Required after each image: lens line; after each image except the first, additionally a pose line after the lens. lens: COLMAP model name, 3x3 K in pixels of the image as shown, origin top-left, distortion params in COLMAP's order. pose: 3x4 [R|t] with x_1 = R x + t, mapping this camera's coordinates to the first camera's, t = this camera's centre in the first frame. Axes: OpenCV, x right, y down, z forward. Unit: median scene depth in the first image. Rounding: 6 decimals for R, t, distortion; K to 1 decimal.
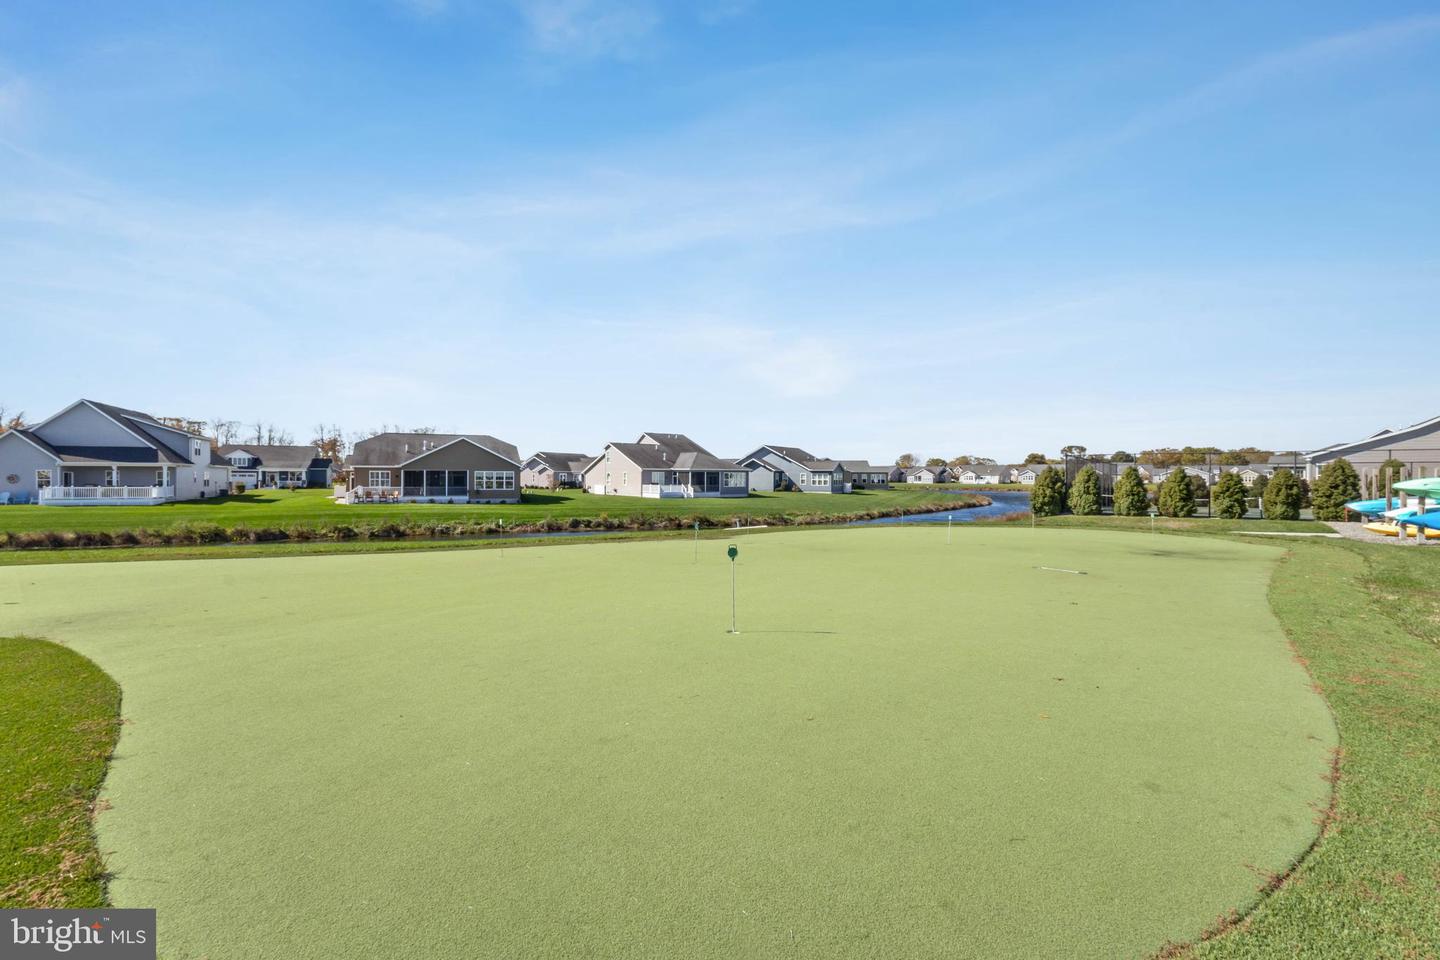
lens RADIAL K [[663.6, 0, 716.8], [0, 663.6, 476.8], [0, 0, 1]] dist [-0.000918, 0.000041]
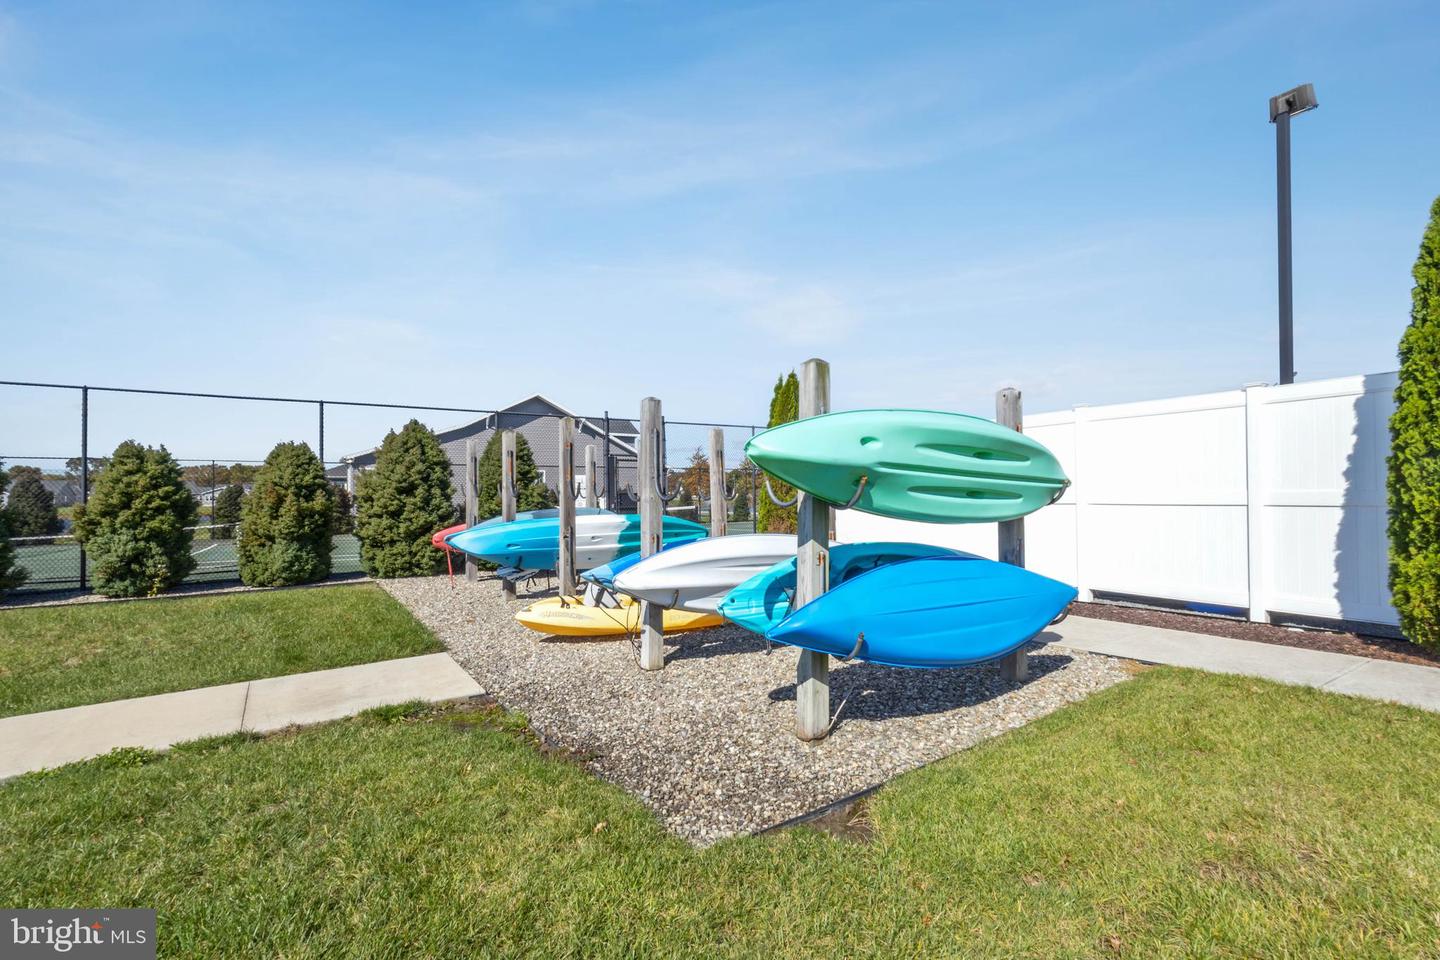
lens RADIAL K [[663.6, 0, 717.5], [0, 663.6, 487.1], [0, 0, 1]] dist [-0.000918, 0.000041]
pose [[0.329583, 0.006259, 0.944106, 0.464167], [0.009300, 0.999908, -0.009875, 0.014434], [-0.944081, 0.012035, 0.329494, 0.520758]]
